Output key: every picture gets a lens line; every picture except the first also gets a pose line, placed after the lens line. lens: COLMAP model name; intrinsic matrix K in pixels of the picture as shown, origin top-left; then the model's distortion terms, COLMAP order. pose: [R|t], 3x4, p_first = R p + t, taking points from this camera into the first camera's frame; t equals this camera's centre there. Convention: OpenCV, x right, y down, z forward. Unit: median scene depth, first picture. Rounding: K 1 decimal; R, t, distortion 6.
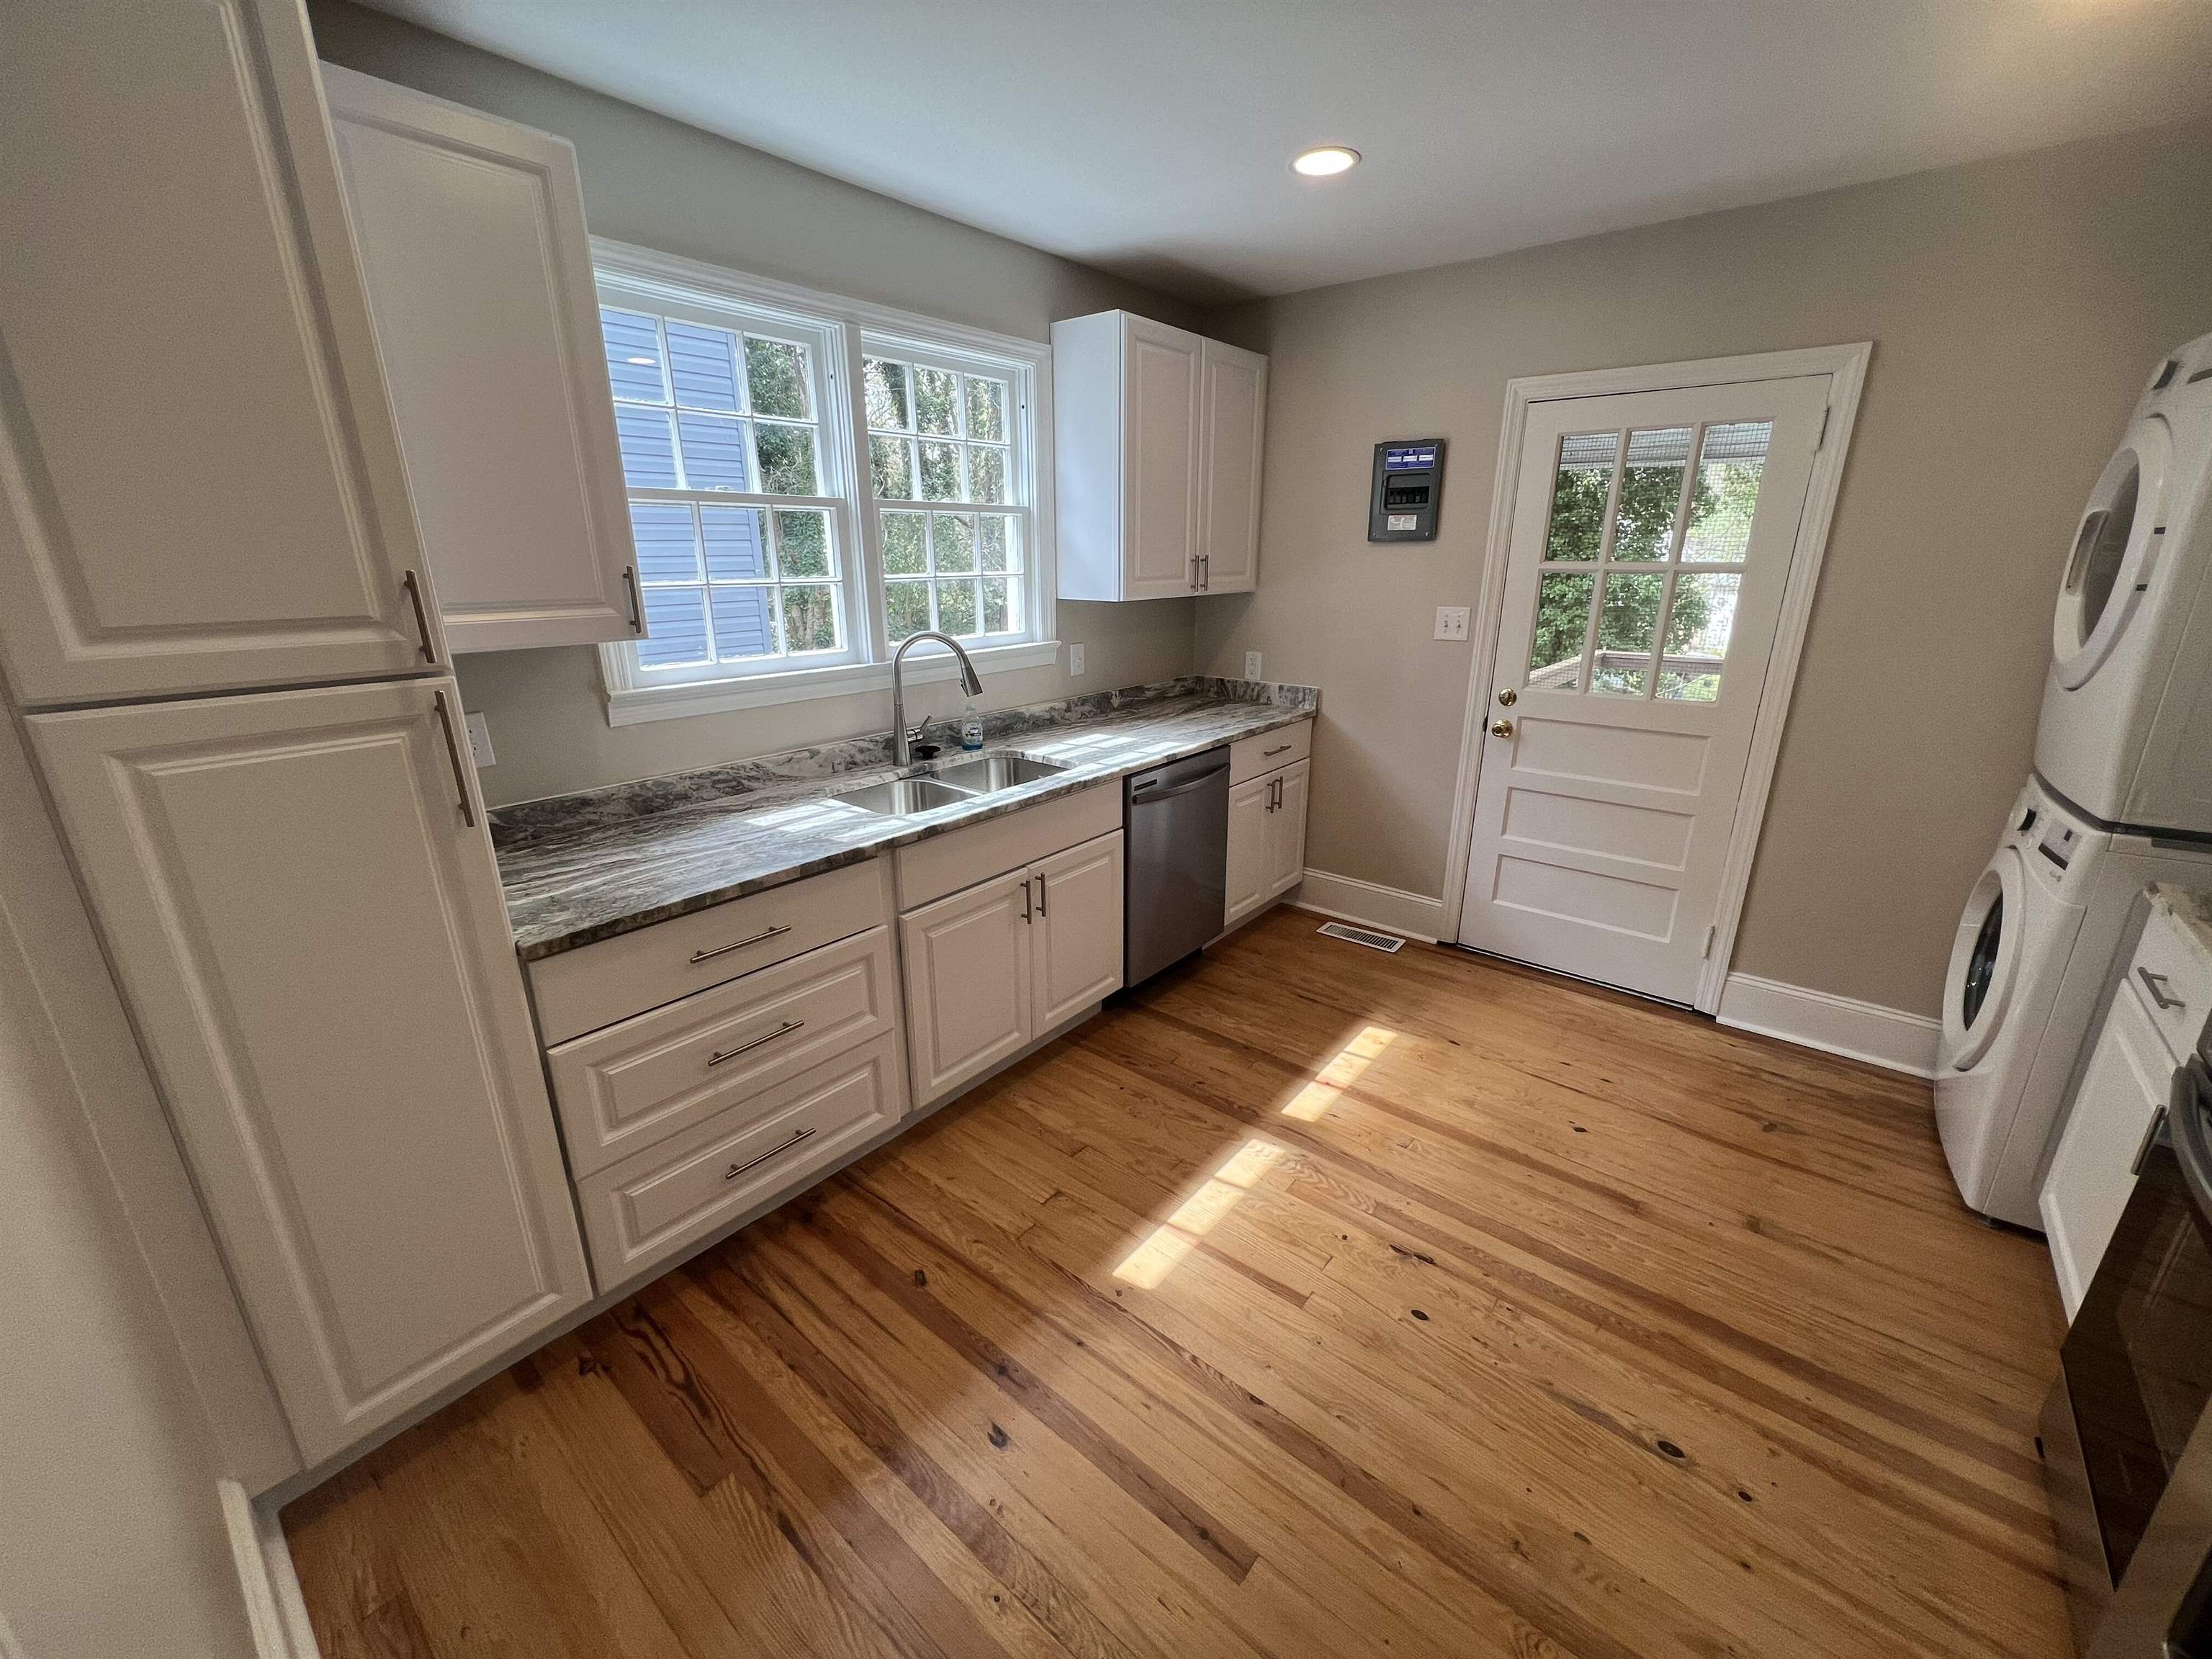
lens RADIAL K [[884.4, 0, 1103.9], [0, 884.4, 830.0], [0, 0, 1]] dist [-0.001572, 0.000915]
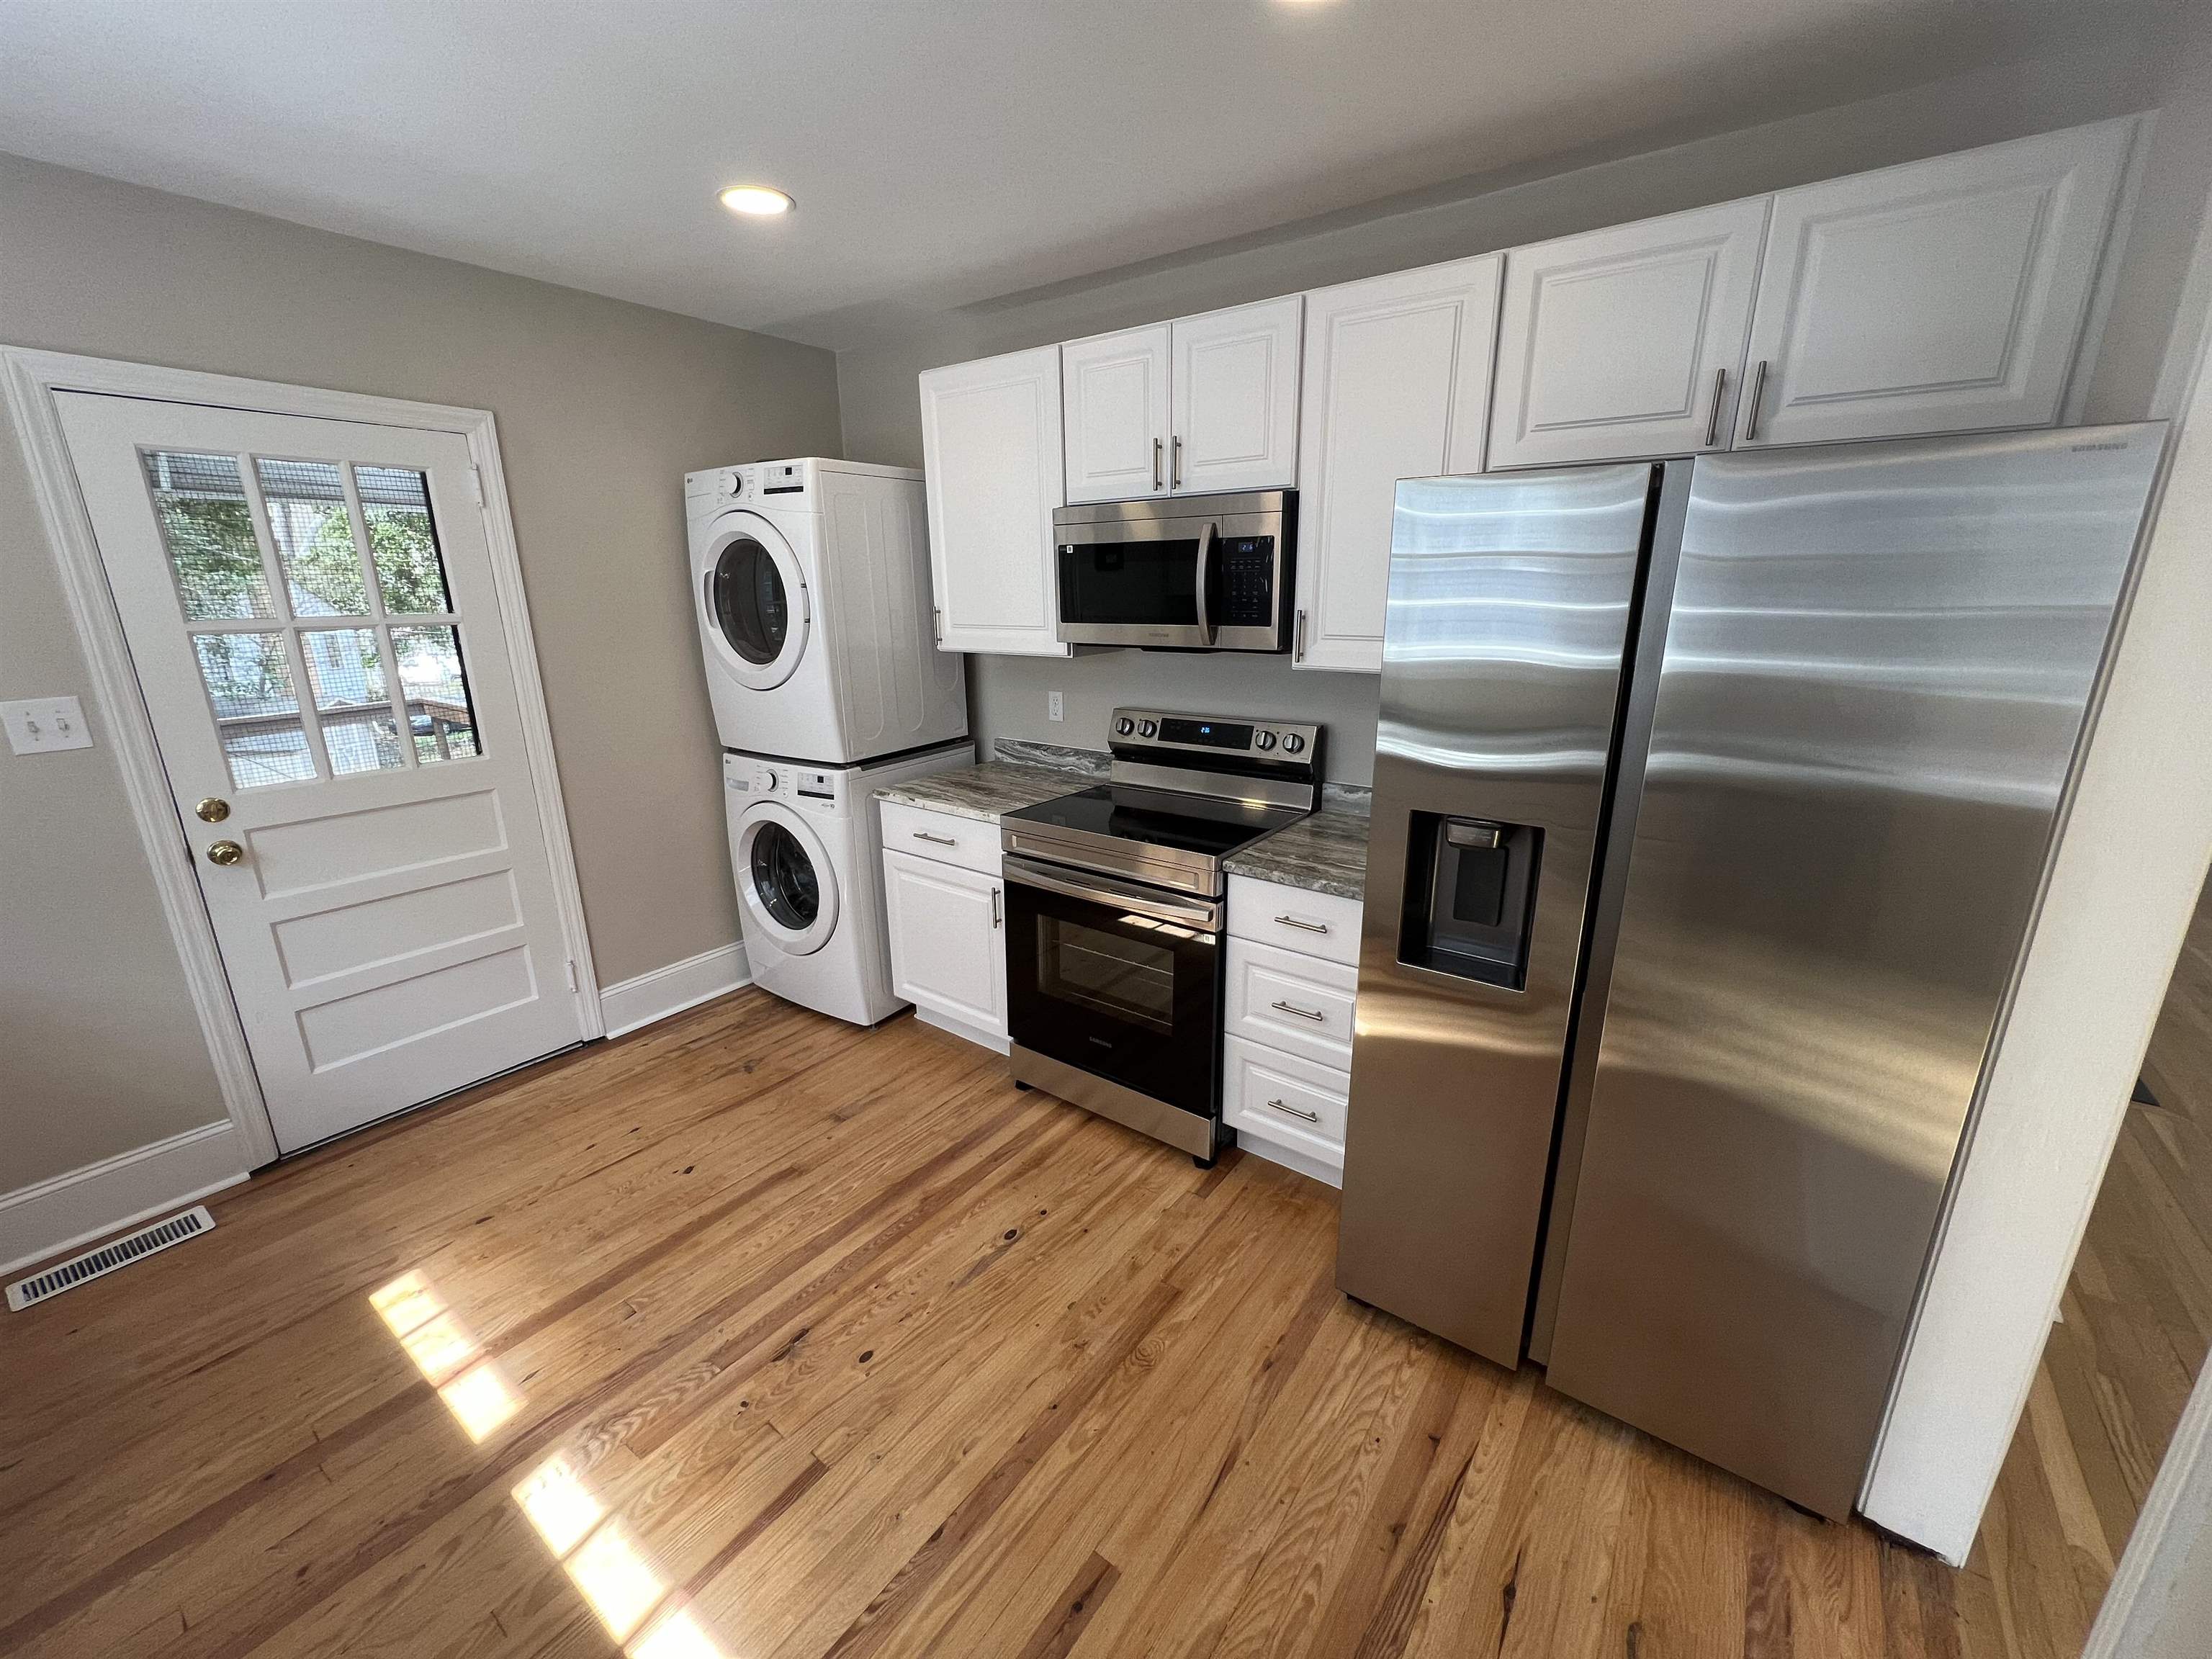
lens RADIAL K [[884.4, 0, 1103.9], [0, 884.4, 830.0], [0, 0, 1]] dist [-0.001572, 0.000915]
pose [[-0.053731, -0.268405, 0.961806, -0.354172], [0.307711, 0.911874, 0.271661, -0.143288], [-0.949961, 0.310555, 0.033596, 0.400133]]
